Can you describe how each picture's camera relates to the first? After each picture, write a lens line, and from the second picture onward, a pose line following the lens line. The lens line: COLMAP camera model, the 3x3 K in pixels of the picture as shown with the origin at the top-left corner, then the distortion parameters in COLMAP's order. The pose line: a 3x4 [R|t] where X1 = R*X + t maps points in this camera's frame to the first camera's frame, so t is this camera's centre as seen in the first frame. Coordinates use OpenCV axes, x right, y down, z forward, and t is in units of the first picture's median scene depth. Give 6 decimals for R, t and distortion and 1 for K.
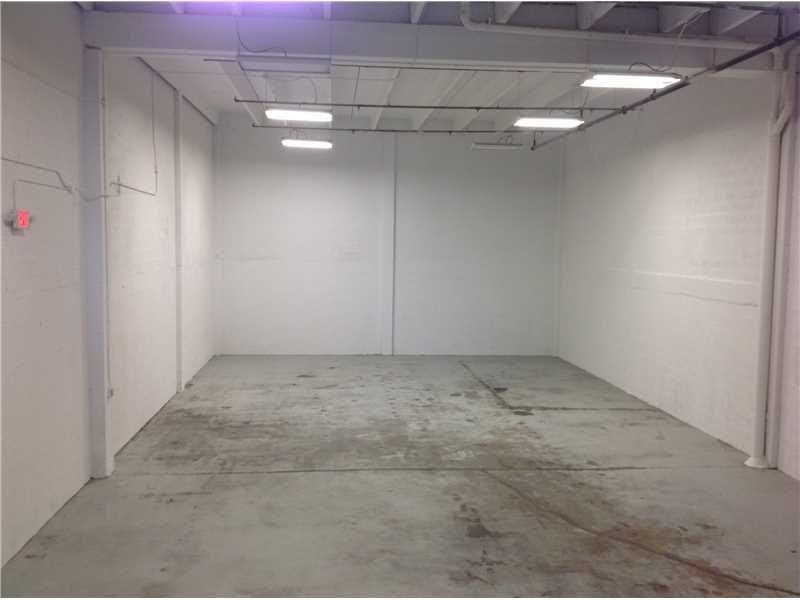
lens RADIAL K [[757.5, 0, 400.0], [0, 757.5, 300.0], [0, 0, 1]] dist [0.178976, -0.367375]
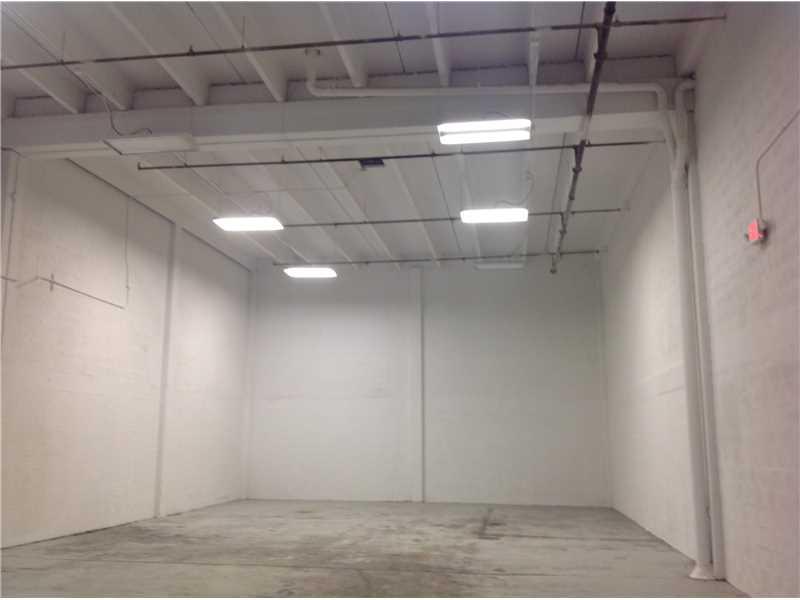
lens RADIAL K [[757.5, 0, 400.0], [0, 757.5, 300.0], [0, 0, 1]] dist [0.178976, -0.367375]
pose [[0.971636, -0.049098, -0.231326, 0.293751], [-0.013684, 0.964897, -0.262273, 0.124707], [0.236083, 0.257999, 0.936857, 0.096060]]
